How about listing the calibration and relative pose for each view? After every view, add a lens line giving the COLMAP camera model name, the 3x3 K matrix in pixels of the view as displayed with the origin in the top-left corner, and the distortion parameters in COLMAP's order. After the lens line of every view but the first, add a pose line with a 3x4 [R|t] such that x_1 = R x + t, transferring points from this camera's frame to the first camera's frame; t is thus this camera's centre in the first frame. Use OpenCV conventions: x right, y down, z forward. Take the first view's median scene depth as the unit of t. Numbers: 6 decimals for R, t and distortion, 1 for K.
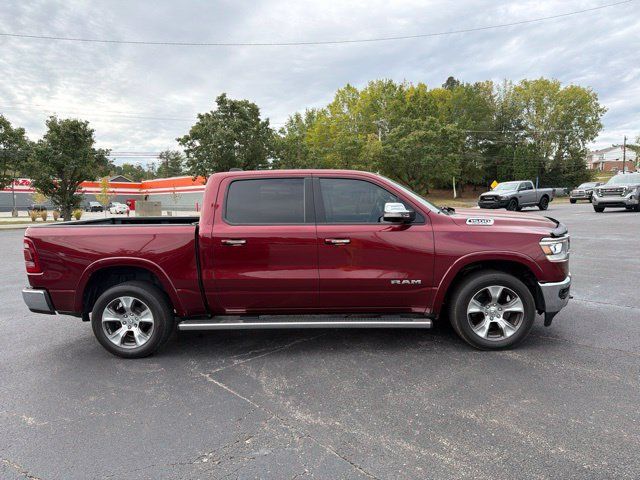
lens RADIAL K [[454.8, 0, 323.5], [0, 454.8, 240.2], [0, 0, 1]] dist [0.052544, -0.069798]
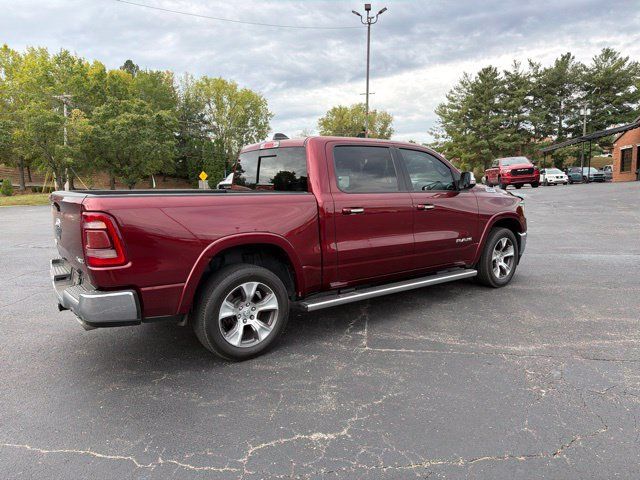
lens RADIAL K [[454.8, 0, 323.5], [0, 454.8, 240.2], [0, 0, 1]] dist [0.052544, -0.069798]
pose [[0.757489, -0.062765, 0.649824, -0.092748], [0.051942, 0.998007, 0.035847, 0.003138], [-0.650779, 0.006600, 0.759239, 0.034011]]
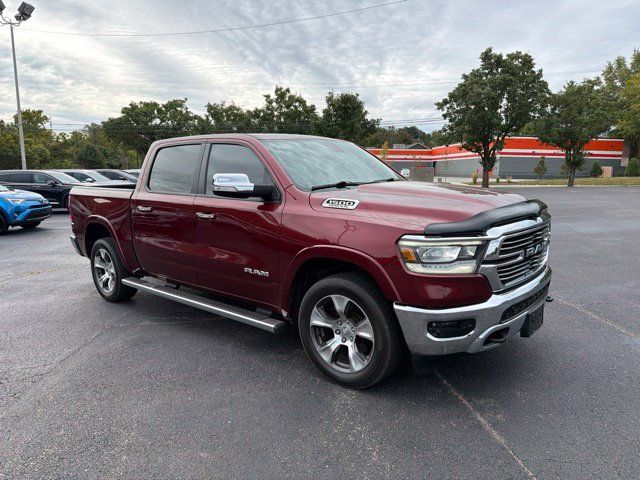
lens RADIAL K [[464.4, 0, 323.2], [0, 464.4, 240.0], [0, 0, 1]] dist [0.024548, -0.026132]
pose [[0.773496, 0.106093, -0.624858, 0.083327], [-0.062992, 0.993878, 0.090771, -0.005158], [0.630663, -0.030850, 0.775444, 0.044902]]
